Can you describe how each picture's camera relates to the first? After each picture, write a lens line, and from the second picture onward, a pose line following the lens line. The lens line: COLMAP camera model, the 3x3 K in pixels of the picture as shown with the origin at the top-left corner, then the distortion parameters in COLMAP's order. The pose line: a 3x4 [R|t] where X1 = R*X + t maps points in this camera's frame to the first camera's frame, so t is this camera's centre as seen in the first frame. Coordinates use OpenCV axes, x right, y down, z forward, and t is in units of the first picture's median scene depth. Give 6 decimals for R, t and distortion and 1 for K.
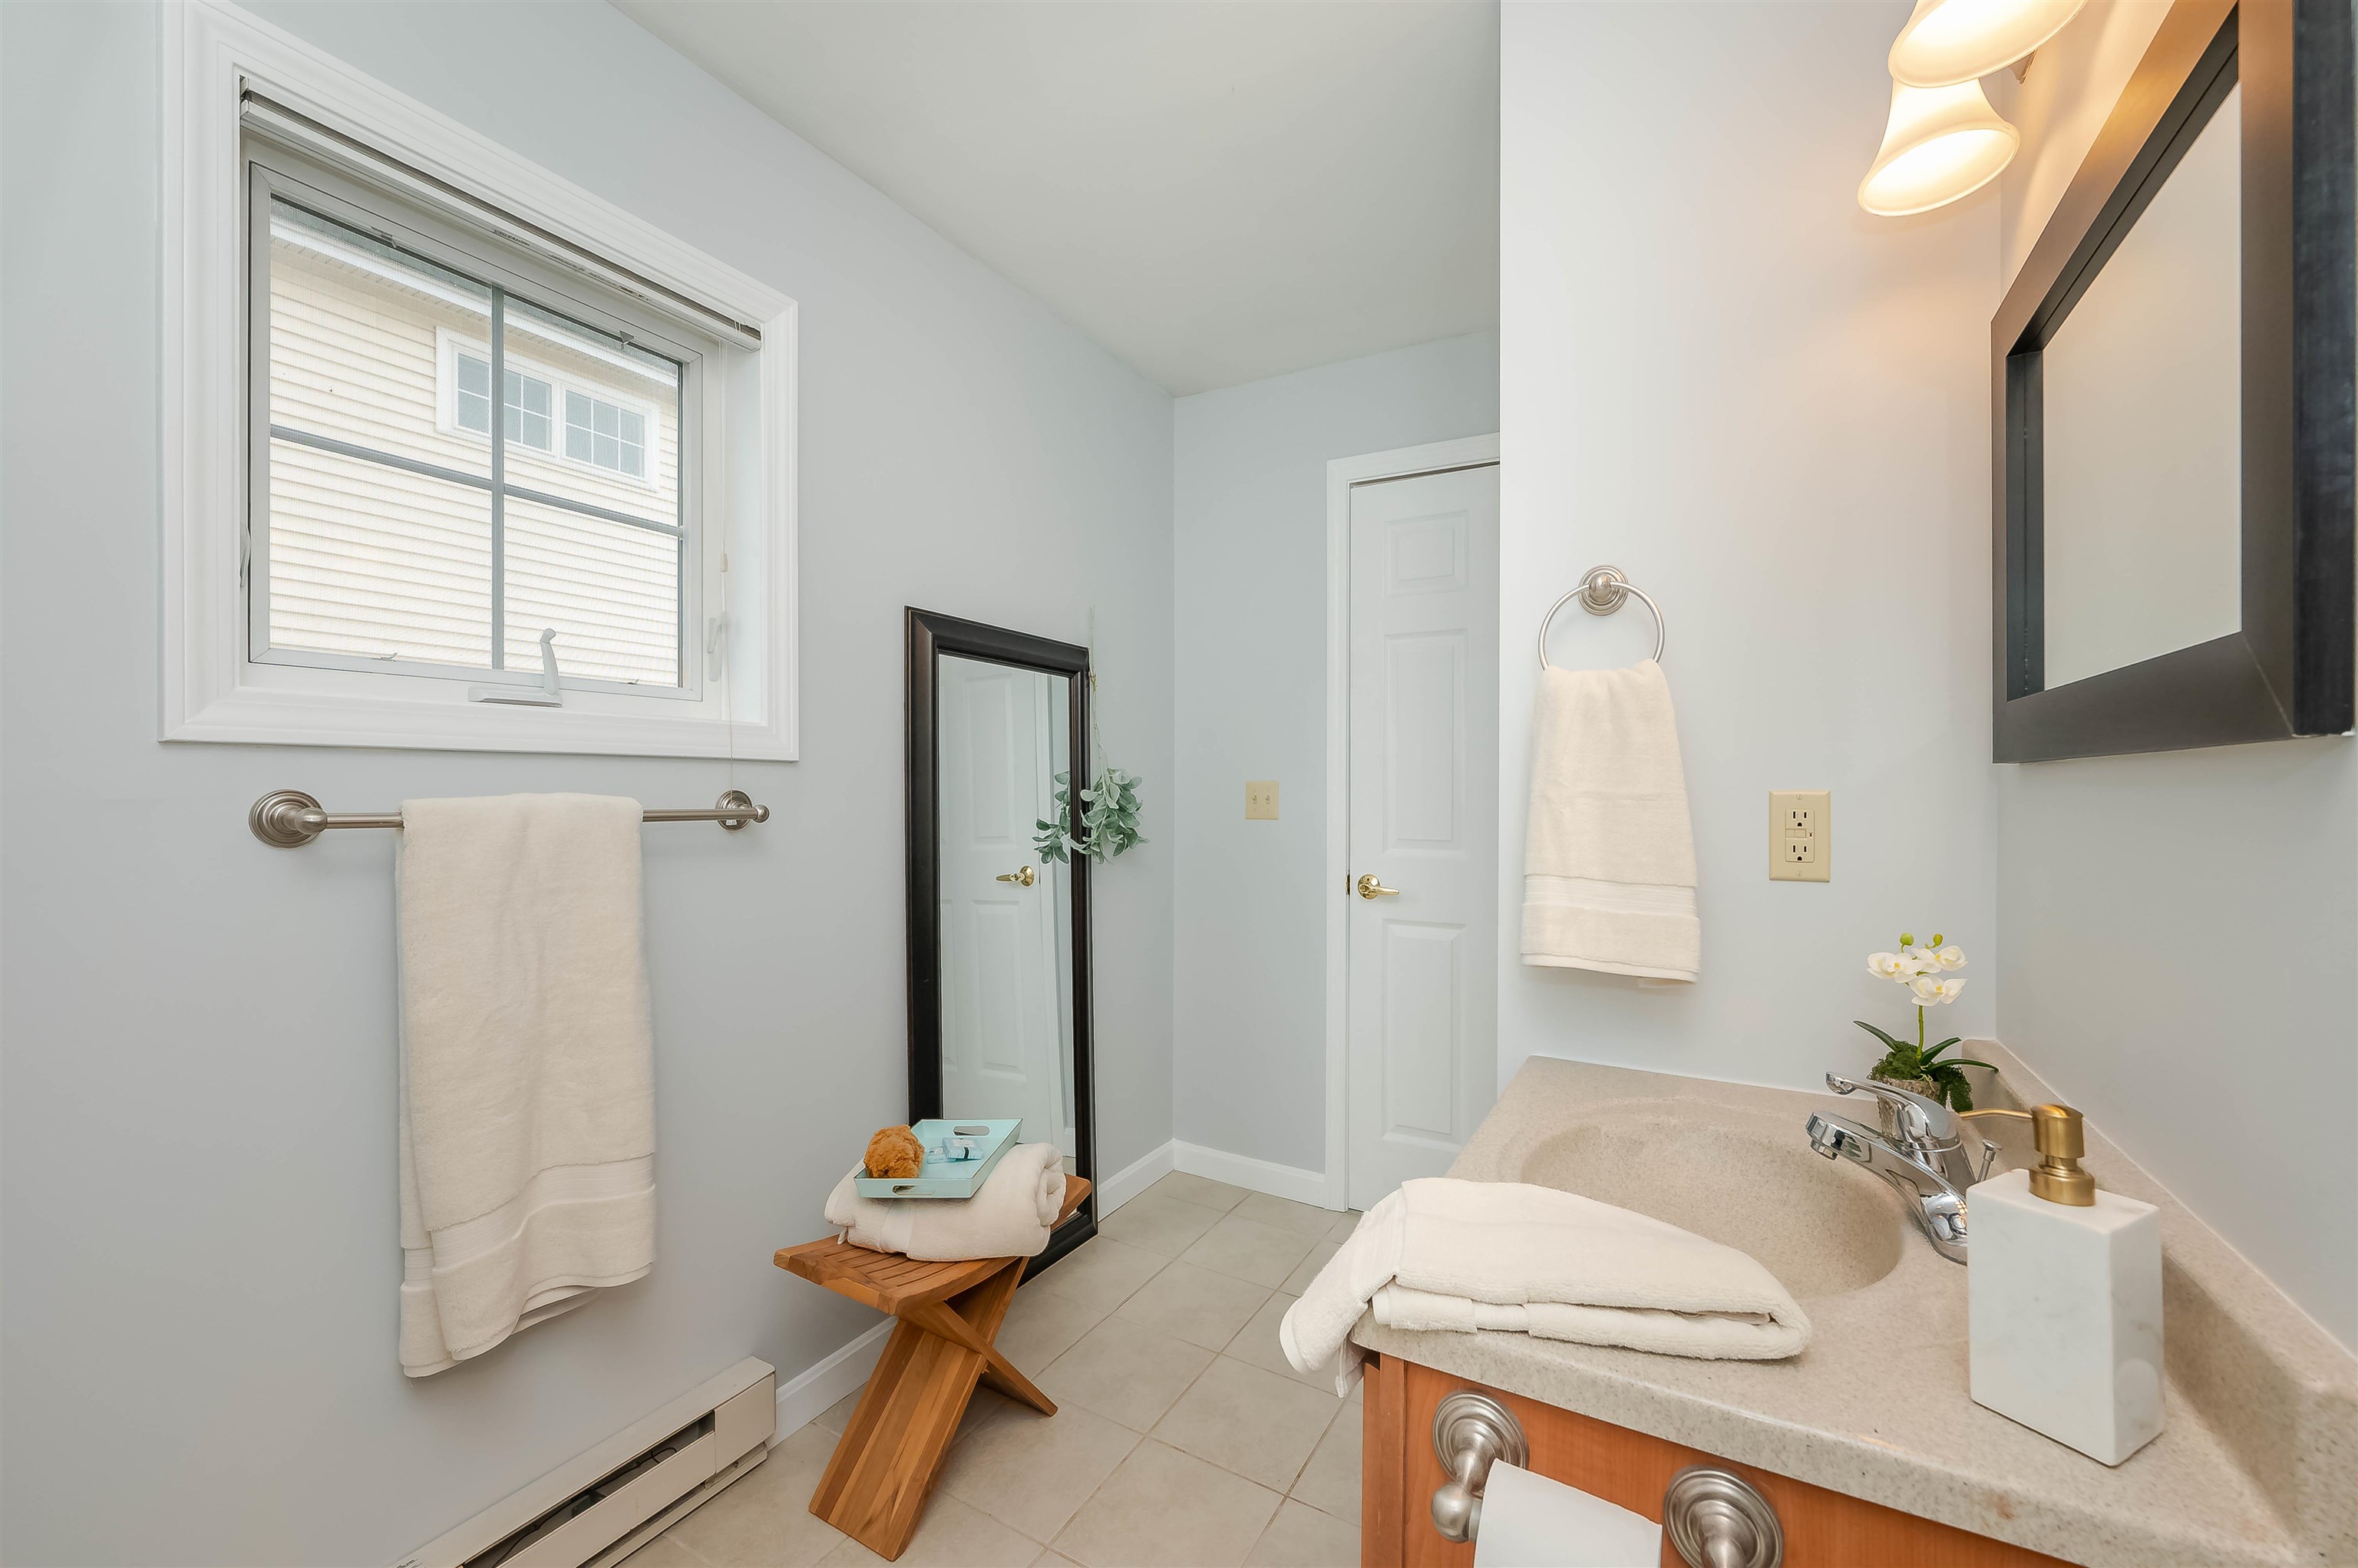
lens RADIAL K [[925.3, 0, 1179.0], [0, 925.3, 784.0], [0, 0, 1]] dist [0.000184, -0.000041]
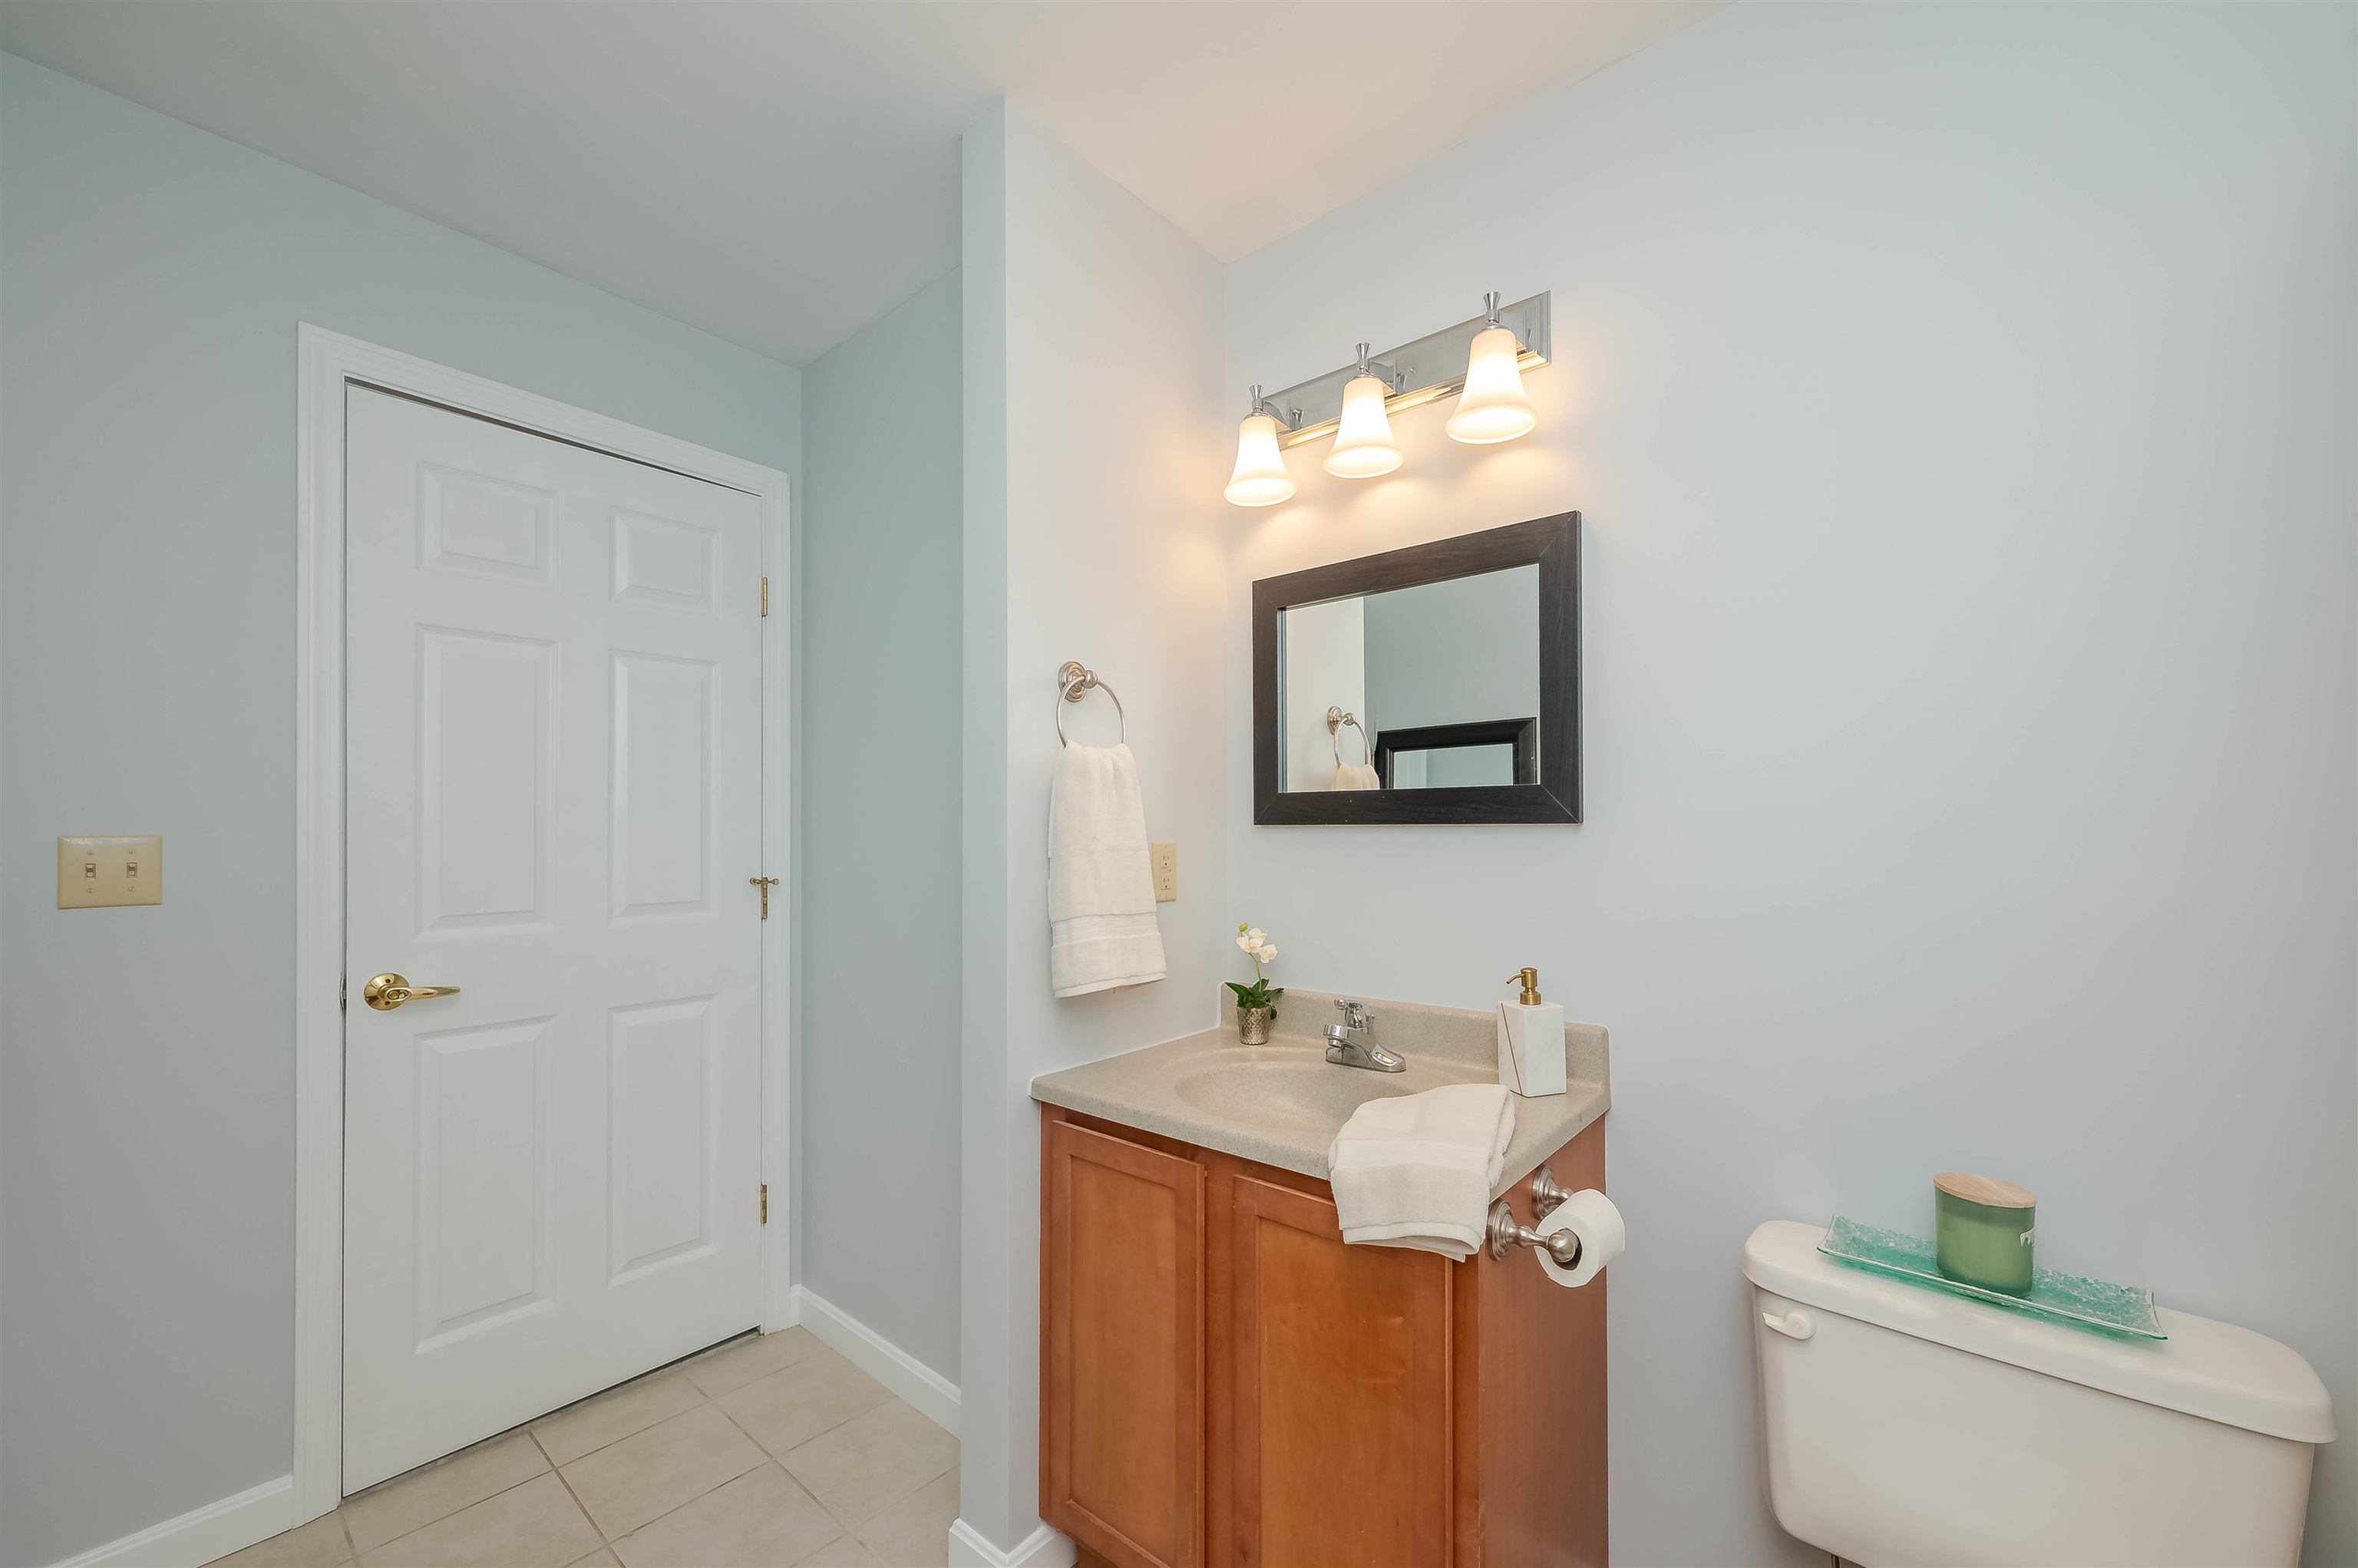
lens RADIAL K [[930.5, 0, 1185.7], [0, 930.5, 821.7], [0, 0, 1]] dist [-0.000119, -0.000103]
pose [[0.177803, 0.005441, 0.984051, -0.771277], [0.001990, 0.999981, -0.005889, -0.016362], [-0.984064, 0.003006, 0.177788, 0.669078]]
